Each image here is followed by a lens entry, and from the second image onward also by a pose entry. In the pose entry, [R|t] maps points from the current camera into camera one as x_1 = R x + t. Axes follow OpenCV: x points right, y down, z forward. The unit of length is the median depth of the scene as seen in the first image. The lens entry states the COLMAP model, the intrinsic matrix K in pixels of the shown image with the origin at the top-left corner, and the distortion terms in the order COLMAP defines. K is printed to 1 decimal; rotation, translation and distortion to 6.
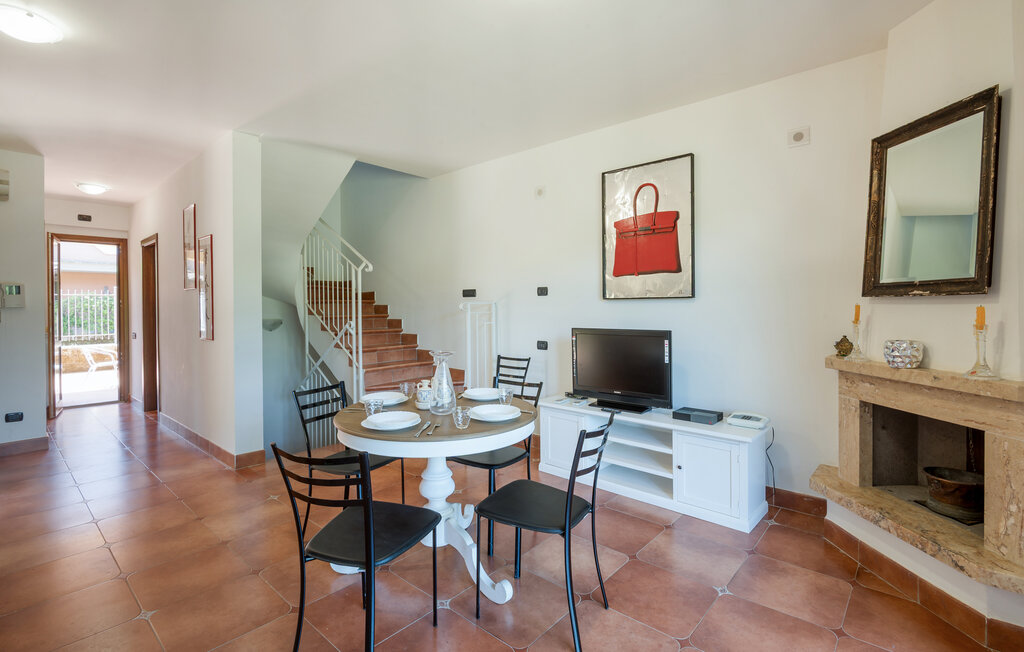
lens RADIAL K [[471.1, 0, 512.0], [0, 471.1, 326.0], [0, 0, 1]] dist [-0.002435, -0.000234]
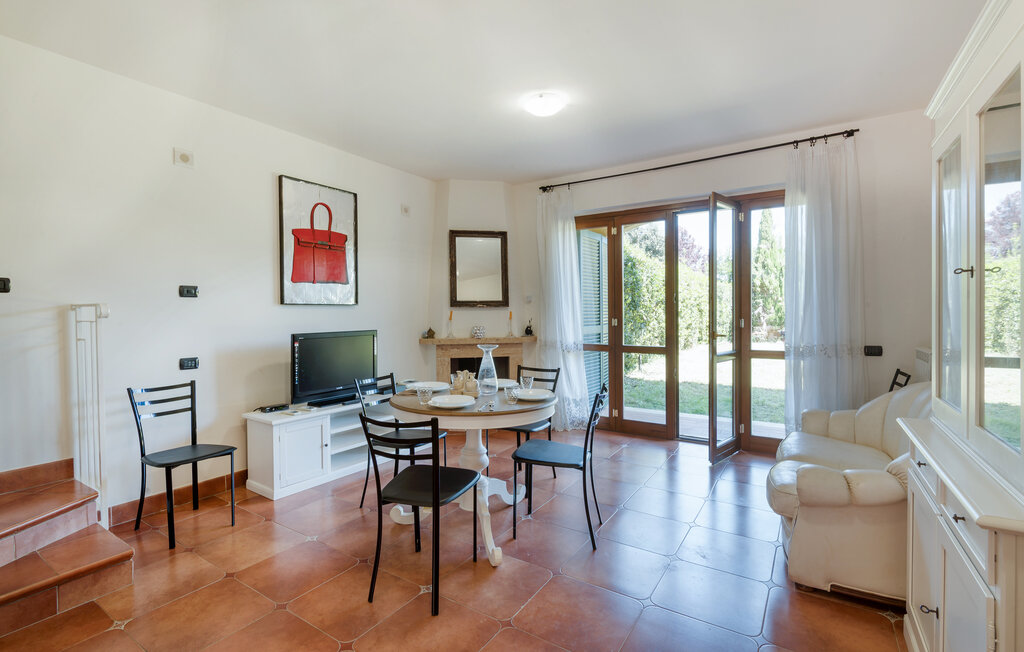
lens RADIAL K [[471.1, 0, 512.0], [0, 471.1, 326.0], [0, 0, 1]] dist [-0.002435, -0.000234]
pose [[-0.142417, -0.025749, 0.989472, -0.914556], [0.047529, 0.998331, 0.032821, -0.023203], [-0.988665, 0.051703, -0.140956, 0.725252]]
